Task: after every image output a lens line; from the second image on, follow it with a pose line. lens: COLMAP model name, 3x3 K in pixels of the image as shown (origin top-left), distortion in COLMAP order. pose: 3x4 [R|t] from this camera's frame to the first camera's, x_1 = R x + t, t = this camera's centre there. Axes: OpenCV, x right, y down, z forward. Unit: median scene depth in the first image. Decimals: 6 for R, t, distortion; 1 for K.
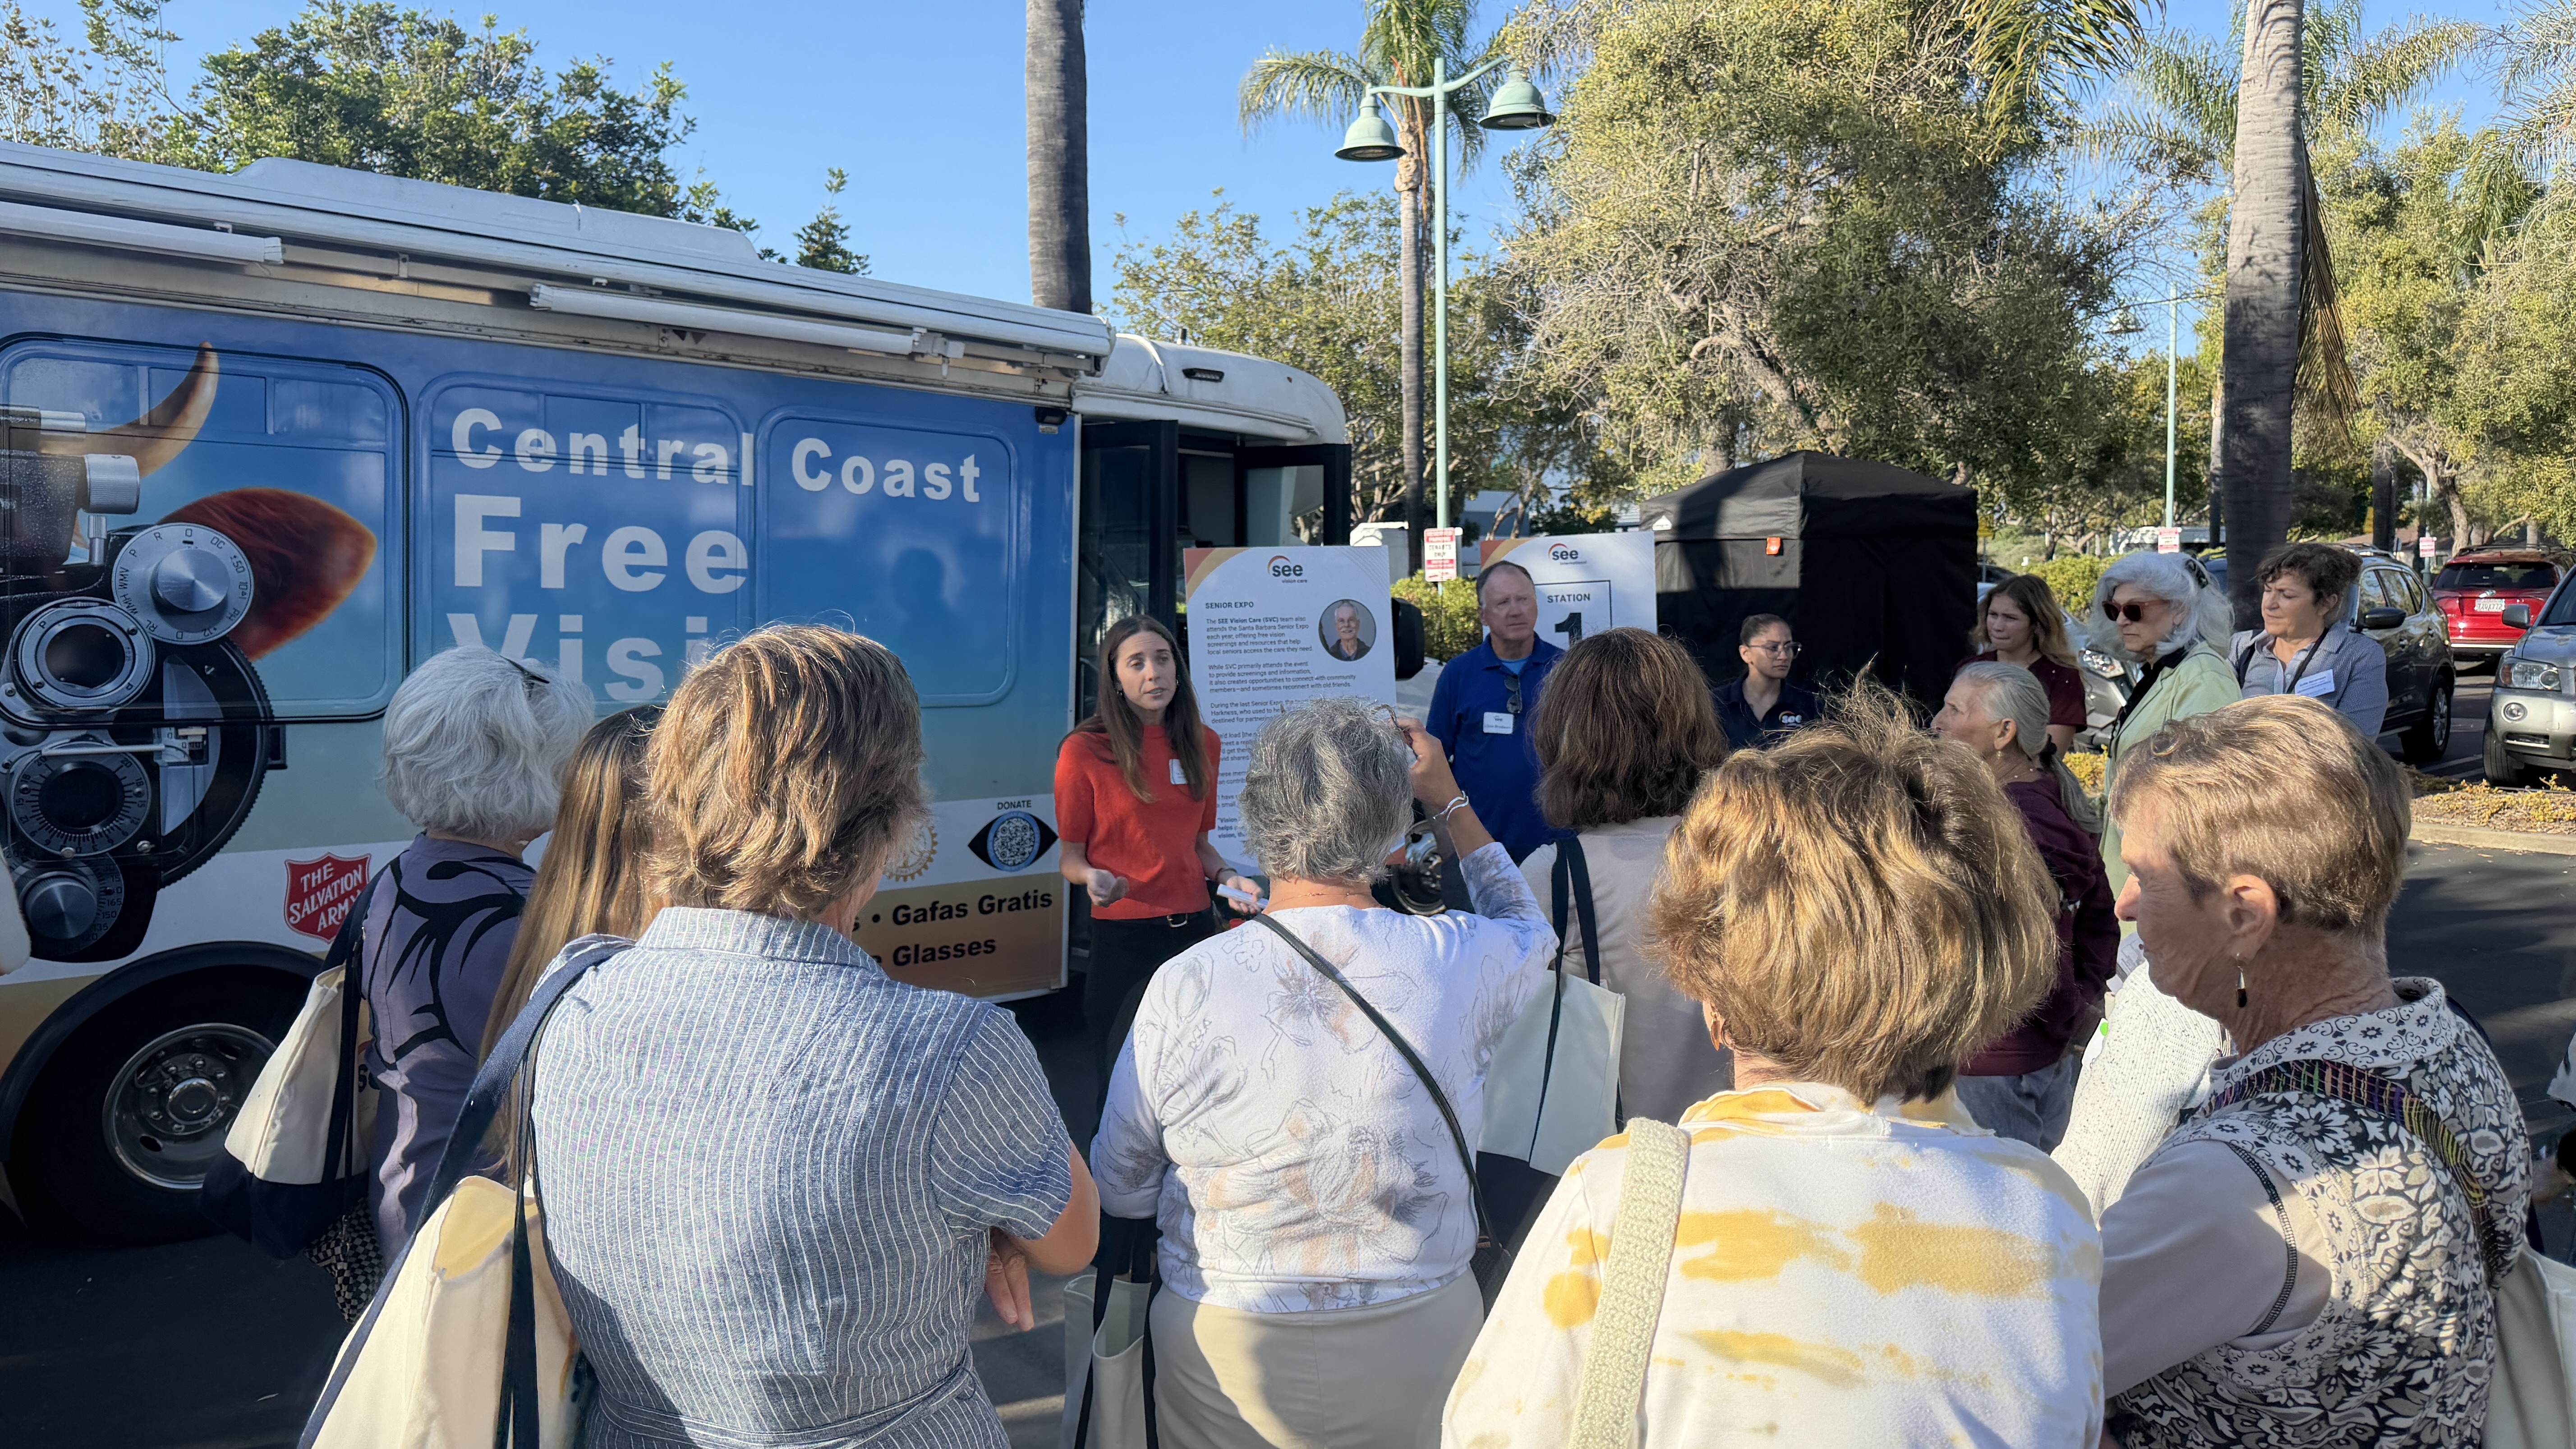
lens RADIAL K [[1745.2, 0, 1287.6], [0, 1745.2, 714.0], [0, 0, 1]] dist [0.006929, -0.044554]
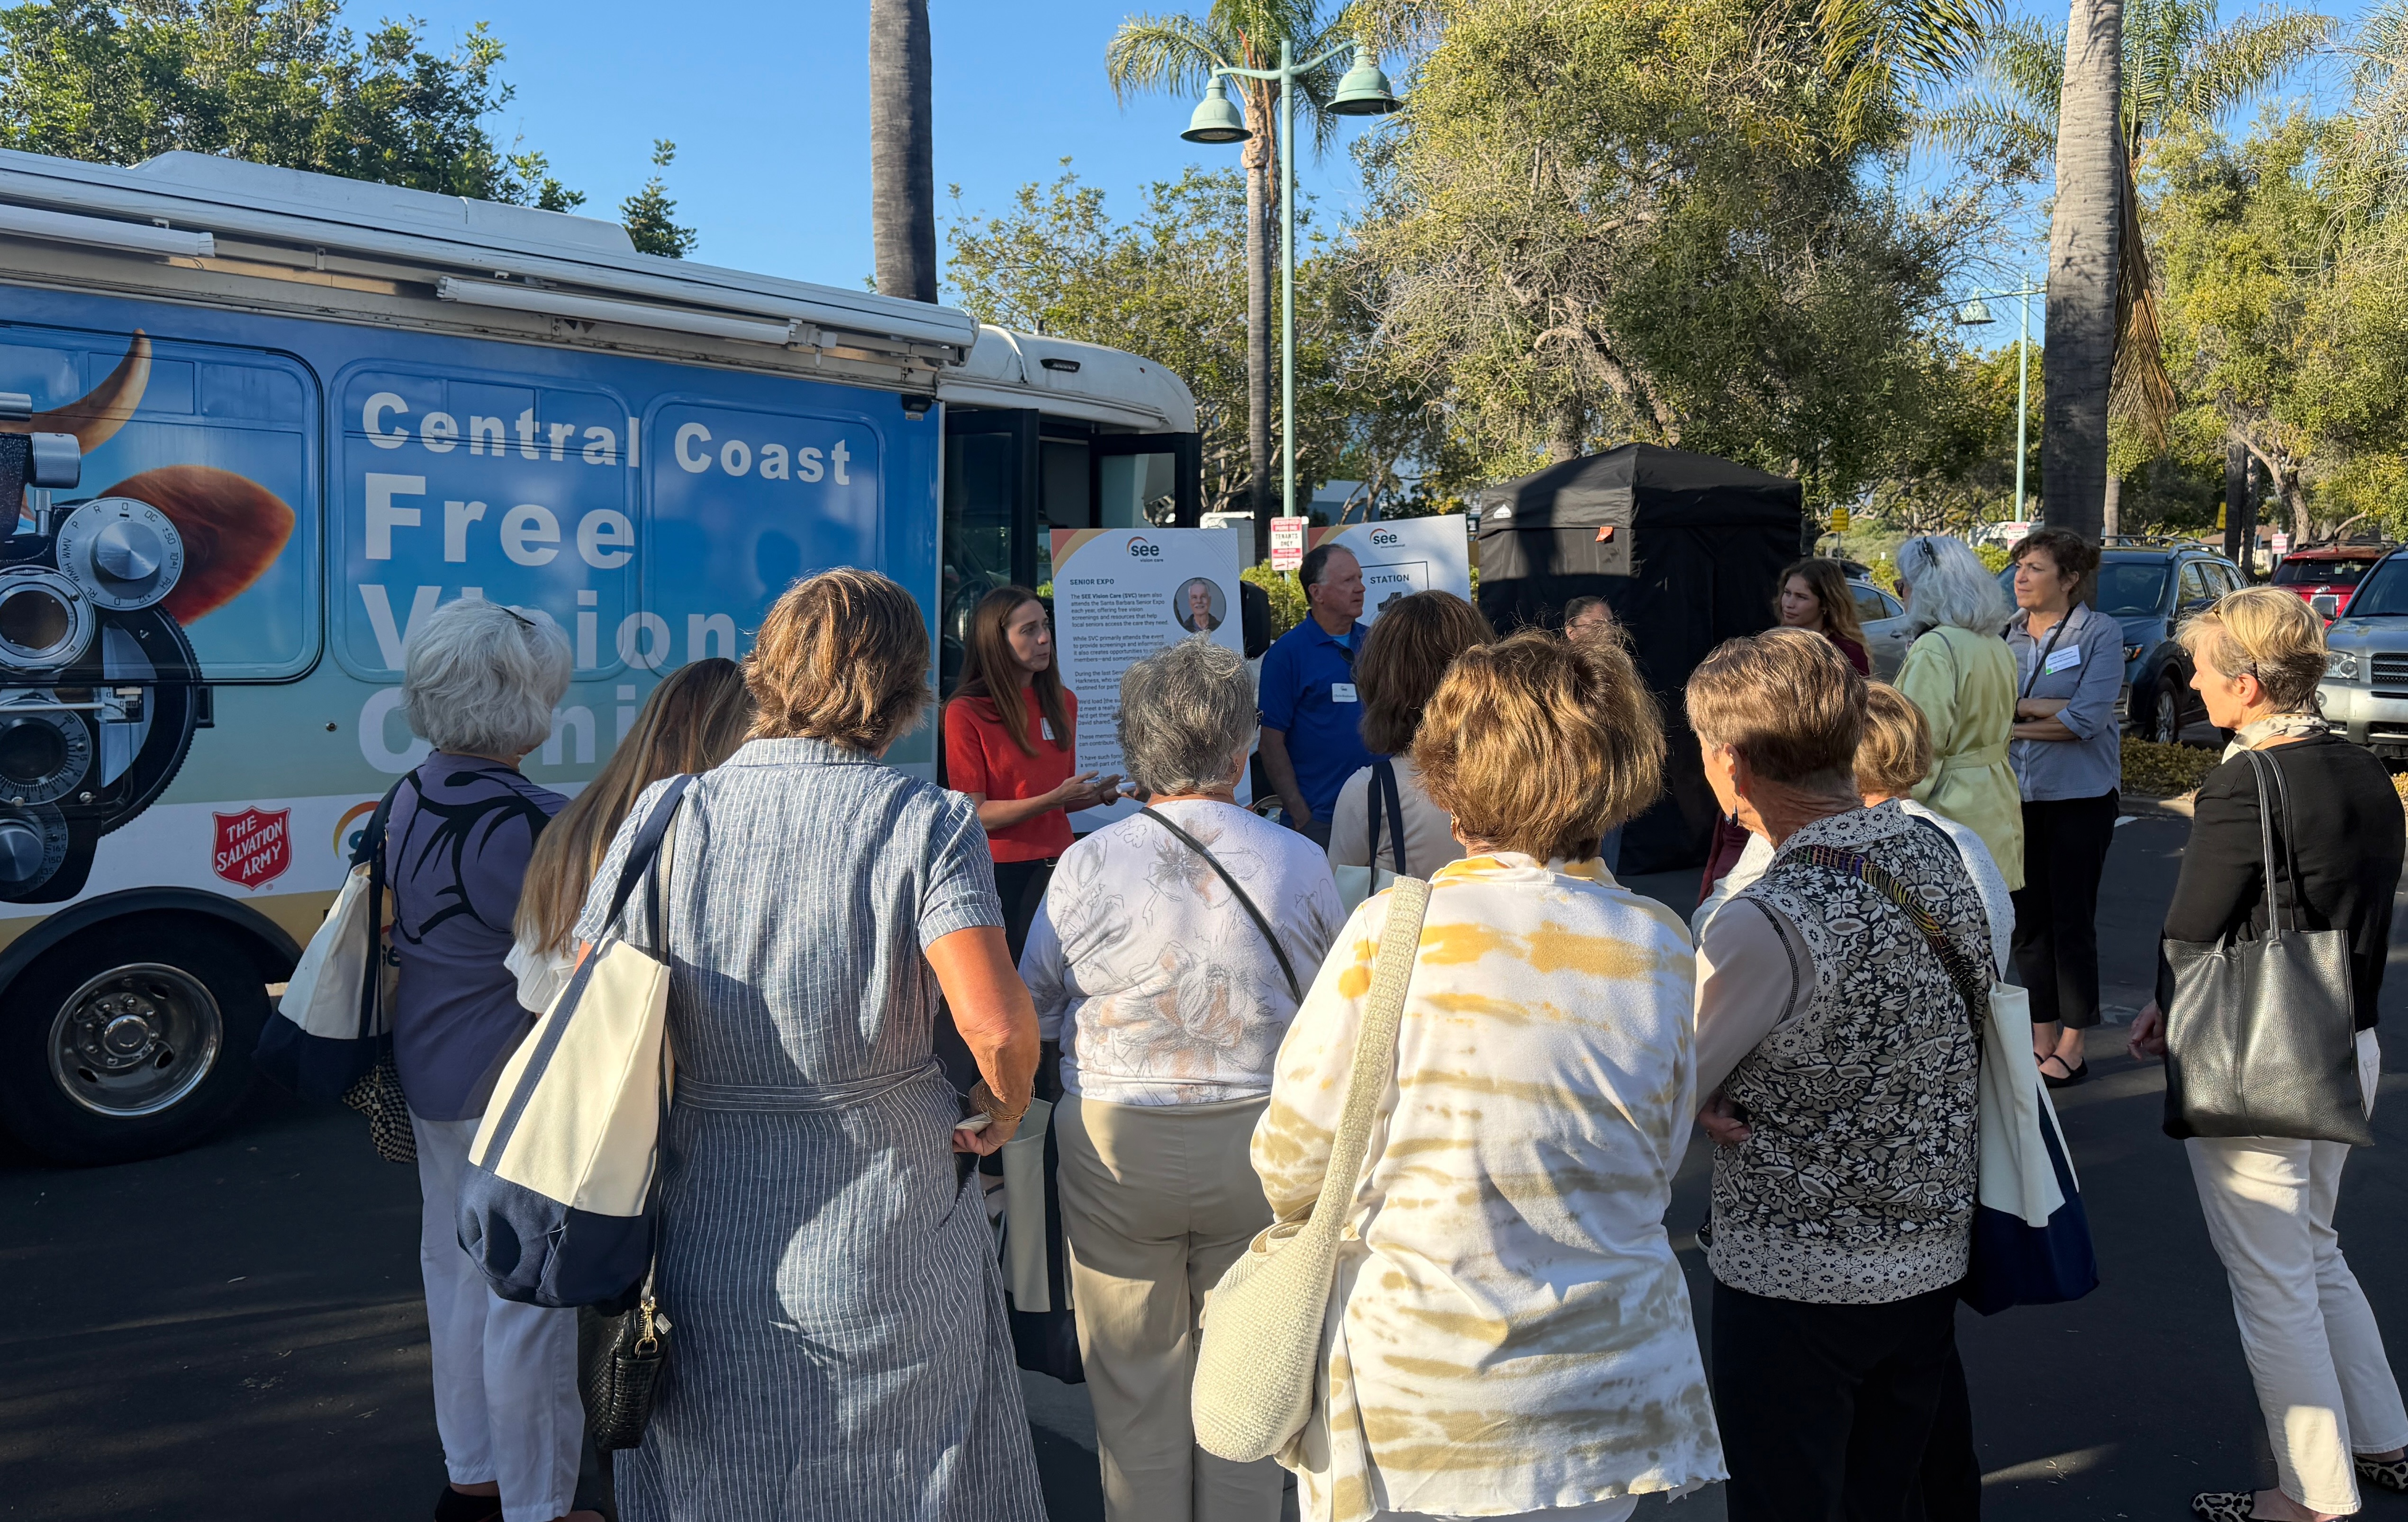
lens RADIAL K [[1836.0, 0, 1204.0], [0, 1836.0, 761.0], [0, 0, 1]] dist [0.015365, -0.061186]
pose [[0.999102, 0.001863, 0.042340, -0.007566], [-0.002929, 0.999680, 0.025128, 0.014635], [-0.042280, -0.025230, 0.998787, -0.106006]]
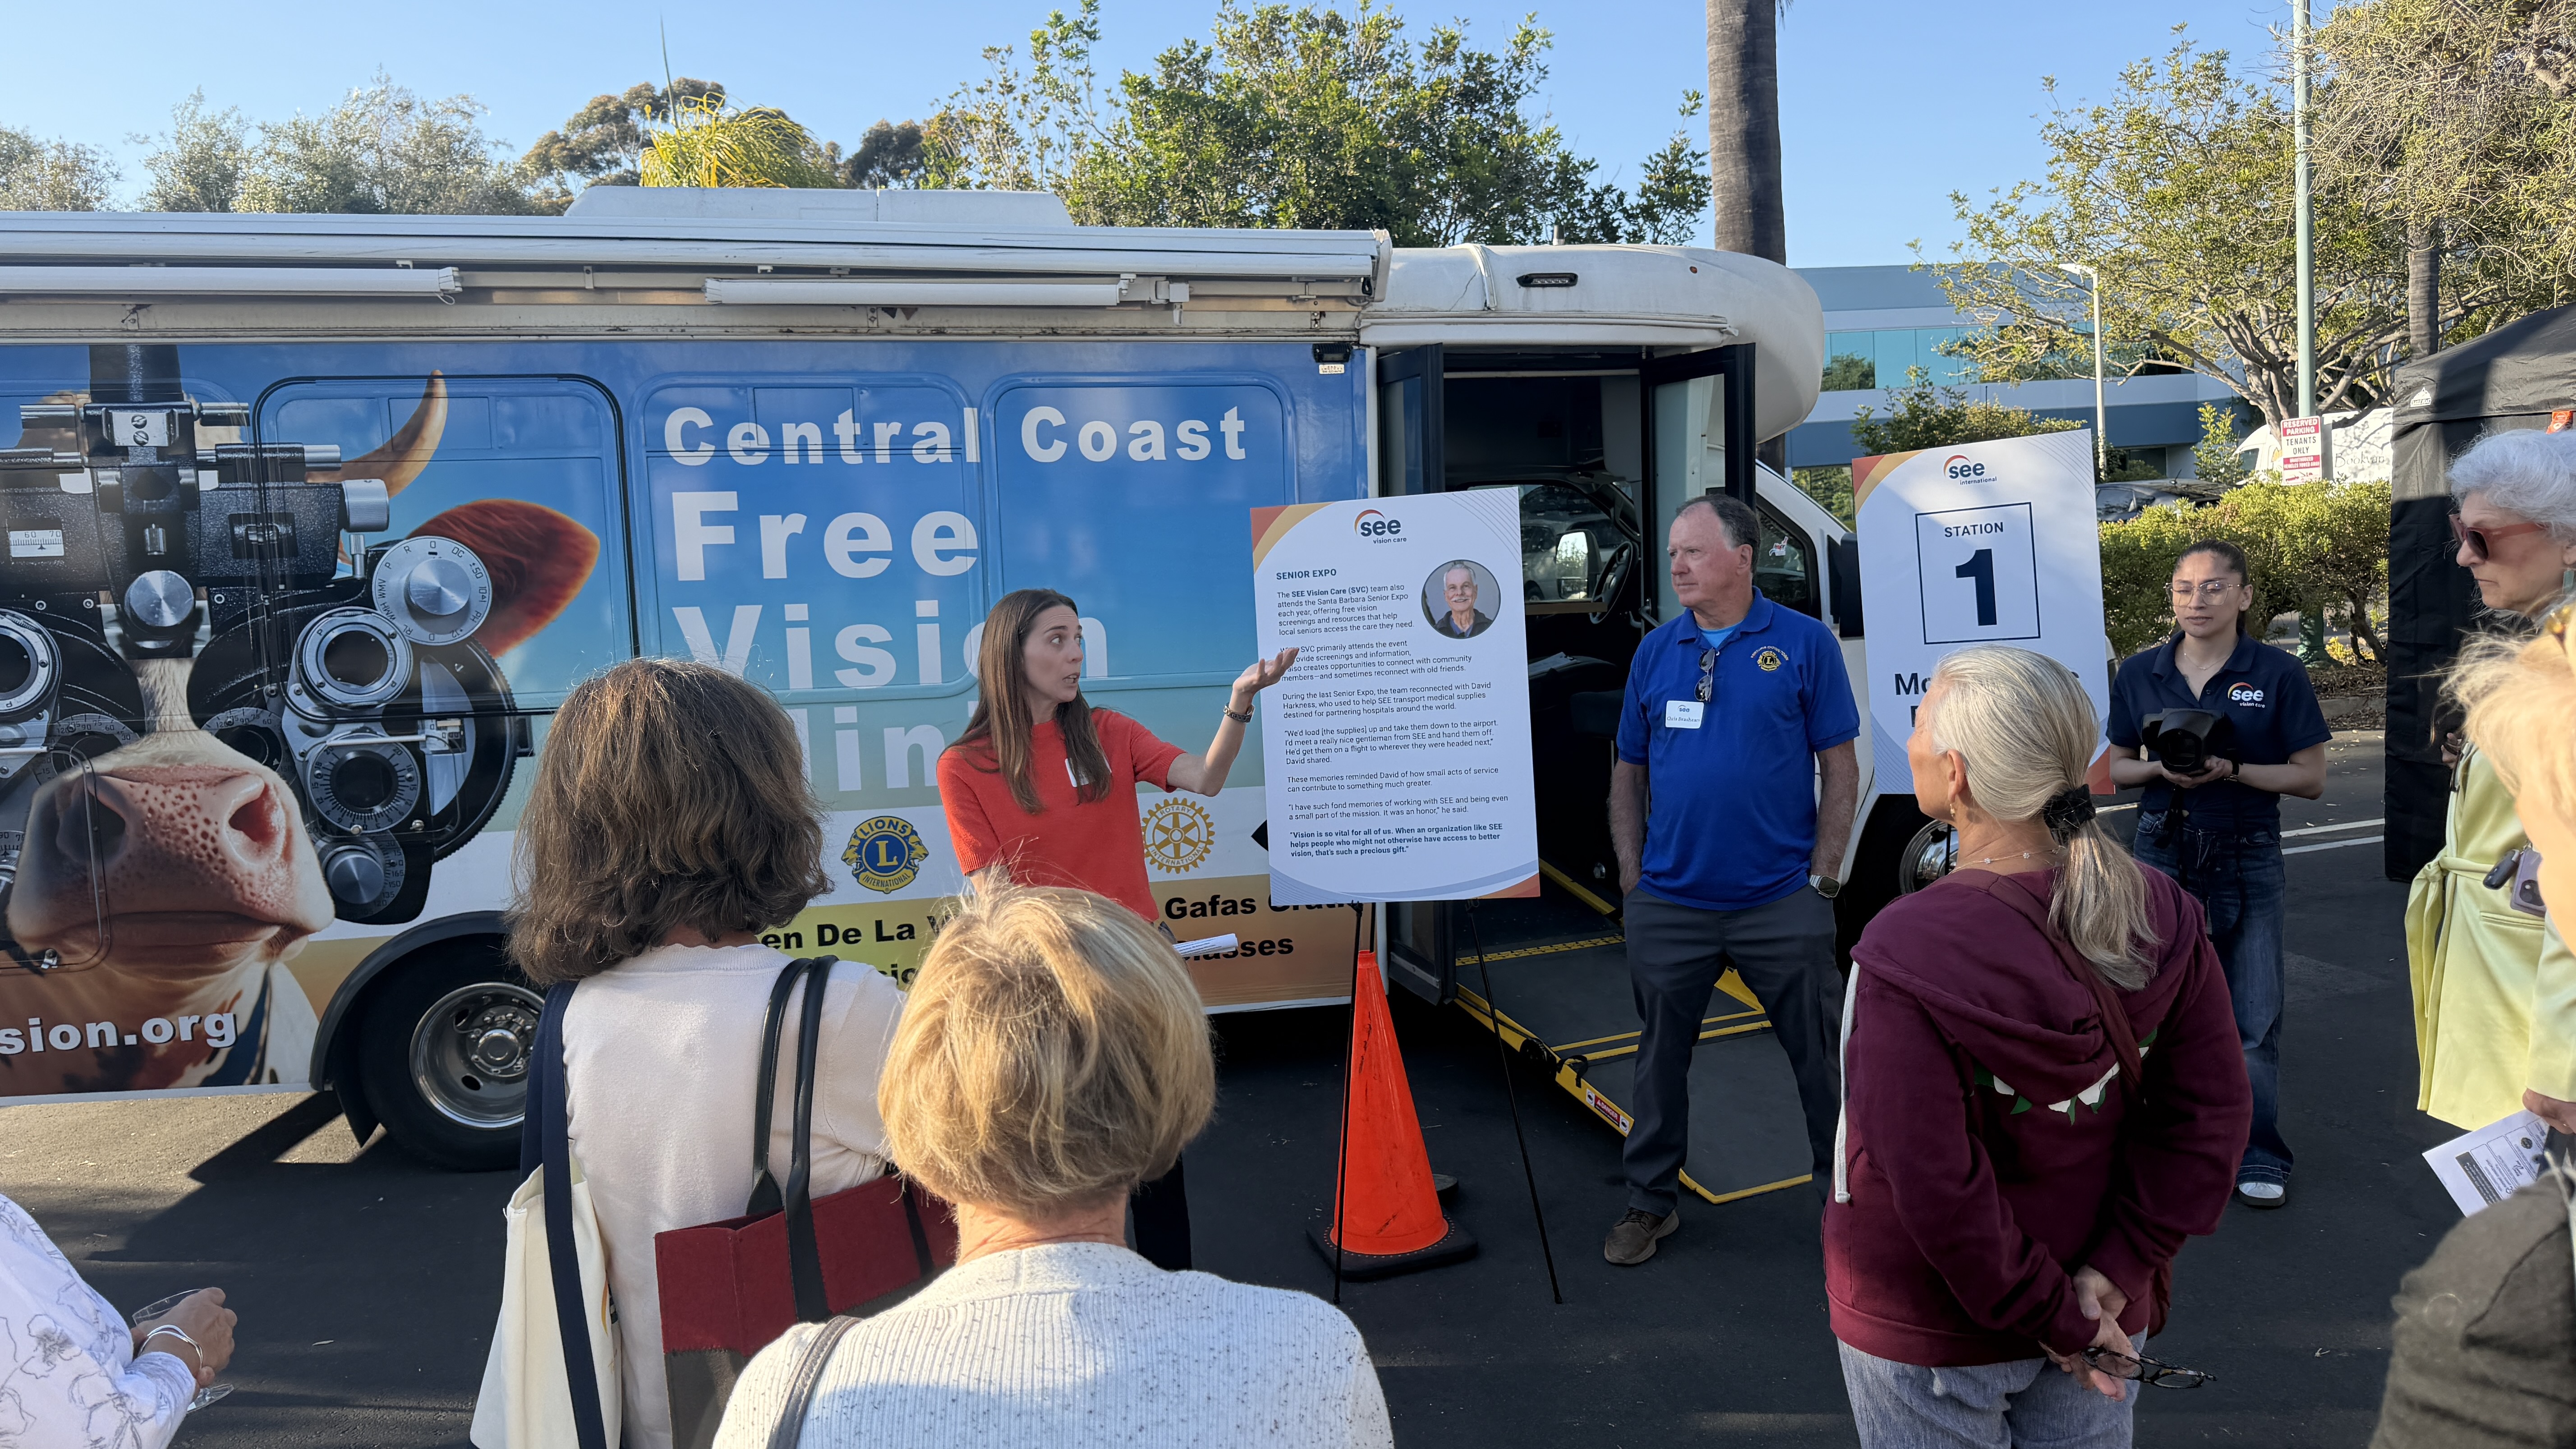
lens RADIAL K [[1734.5, 0, 1347.9], [0, 1734.5, 725.1], [0, 0, 1]] dist [0.073958, -0.106070]
pose [[0.856789, 0.009316, -0.515583, 0.284881], [0.014537, 0.999003, 0.042208, -0.017857], [0.515462, -0.043659, 0.855800, 0.213314]]
